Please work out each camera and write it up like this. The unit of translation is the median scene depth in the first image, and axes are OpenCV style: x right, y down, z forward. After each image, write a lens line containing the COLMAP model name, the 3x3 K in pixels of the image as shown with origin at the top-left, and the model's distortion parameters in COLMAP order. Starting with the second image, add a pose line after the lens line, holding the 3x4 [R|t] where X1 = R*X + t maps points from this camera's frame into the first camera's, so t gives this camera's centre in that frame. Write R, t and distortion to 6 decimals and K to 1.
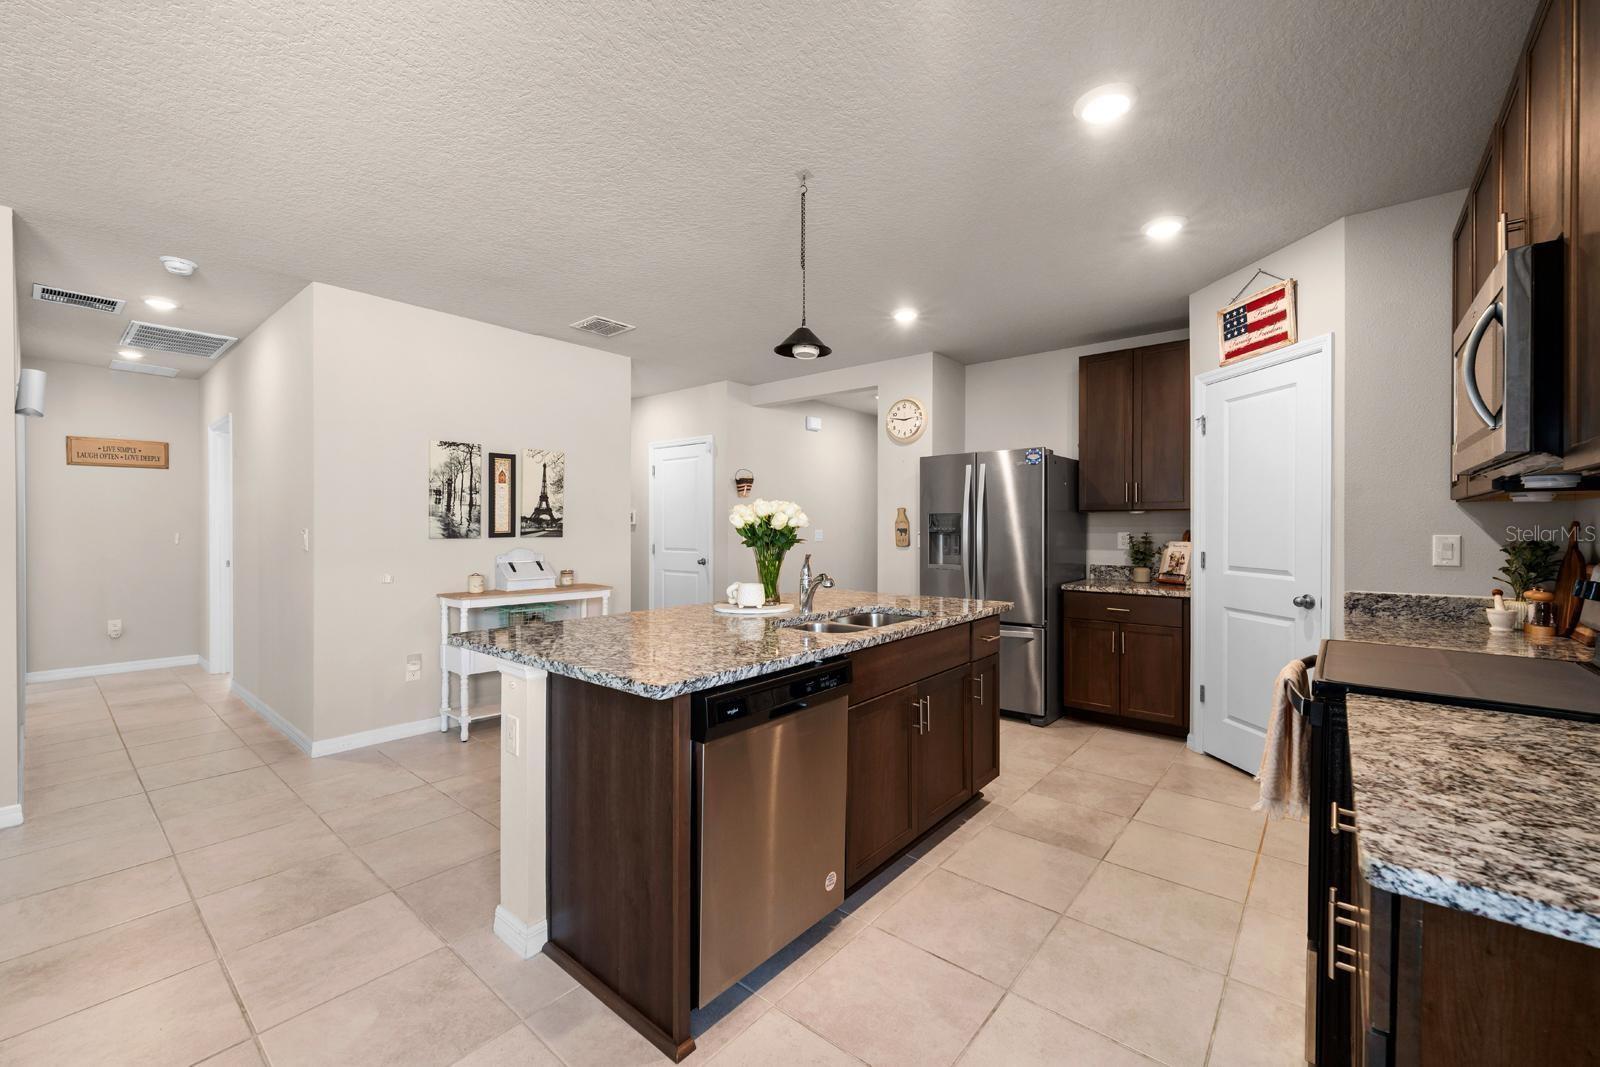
lens RADIAL K [[647.6, 0, 792.8], [0, 647.6, 533.1], [0, 0, 1]] dist [0.001986, -0.000262]
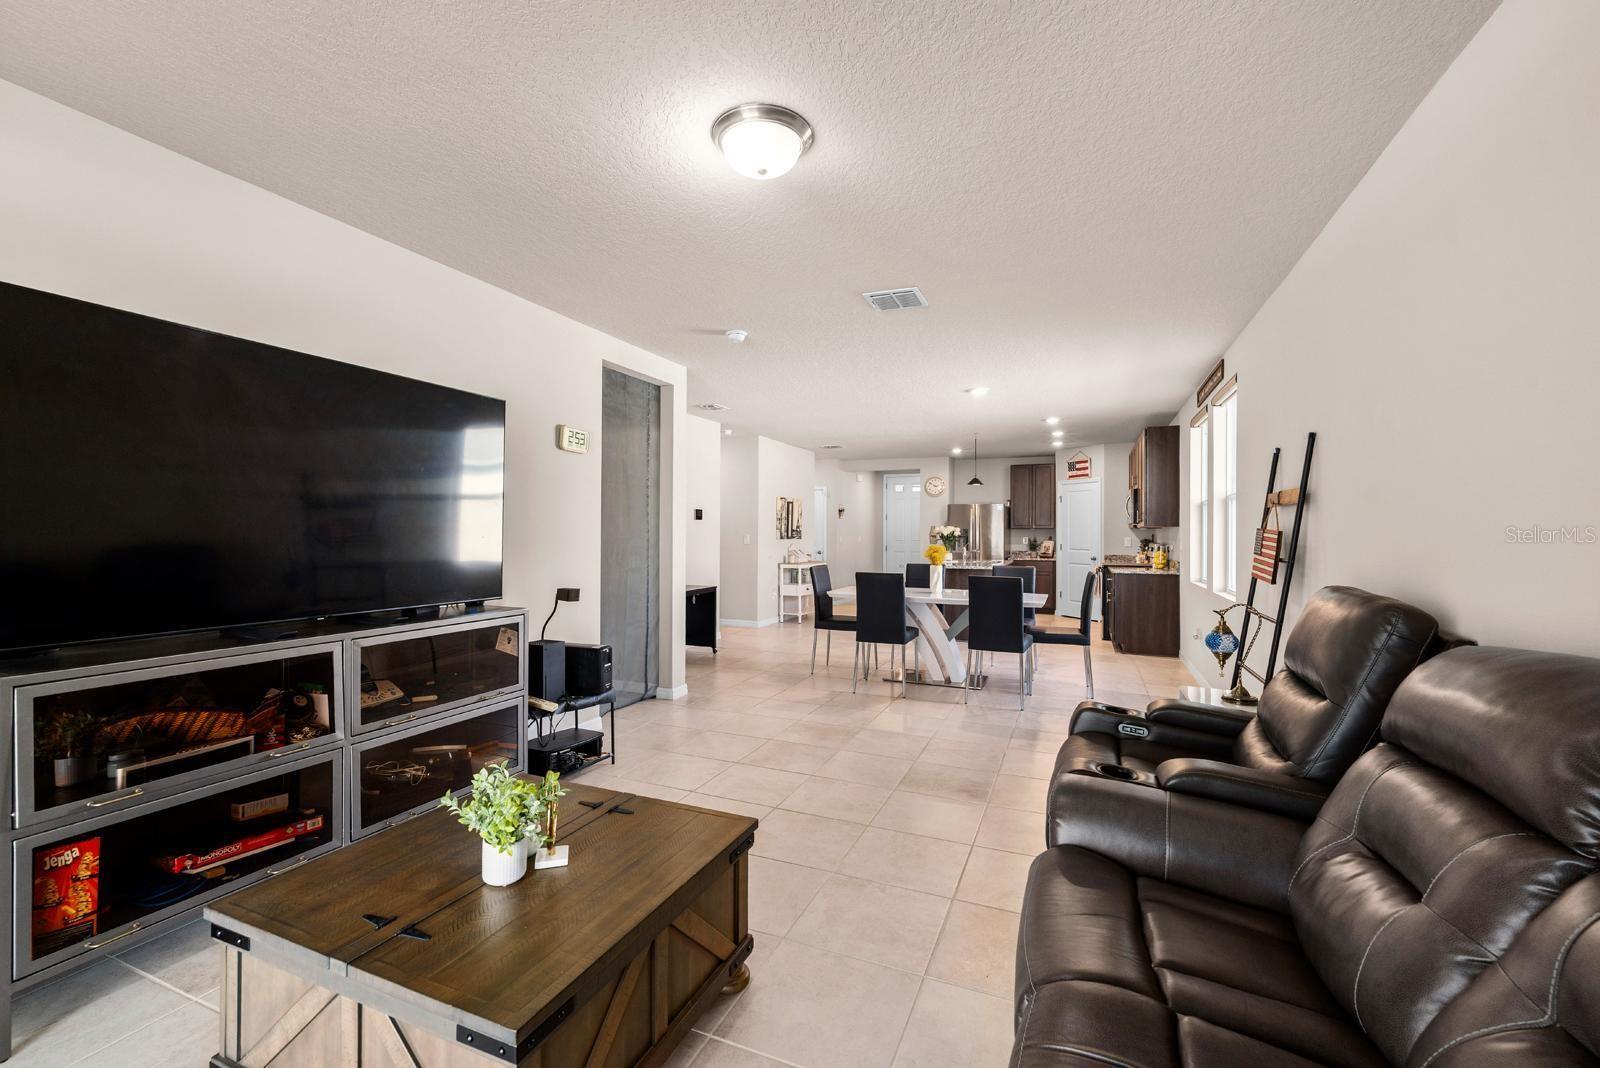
lens RADIAL K [[647.6, 0, 806.8], [0, 647.6, 534.7], [0, 0, 1]] dist [0.001986, -0.000262]
pose [[0.953342, 0.002856, 0.301879, -1.206961], [-0.000749, 0.999975, -0.007093, 0.008406], [-0.301891, 0.006536, 0.953320, -1.284504]]
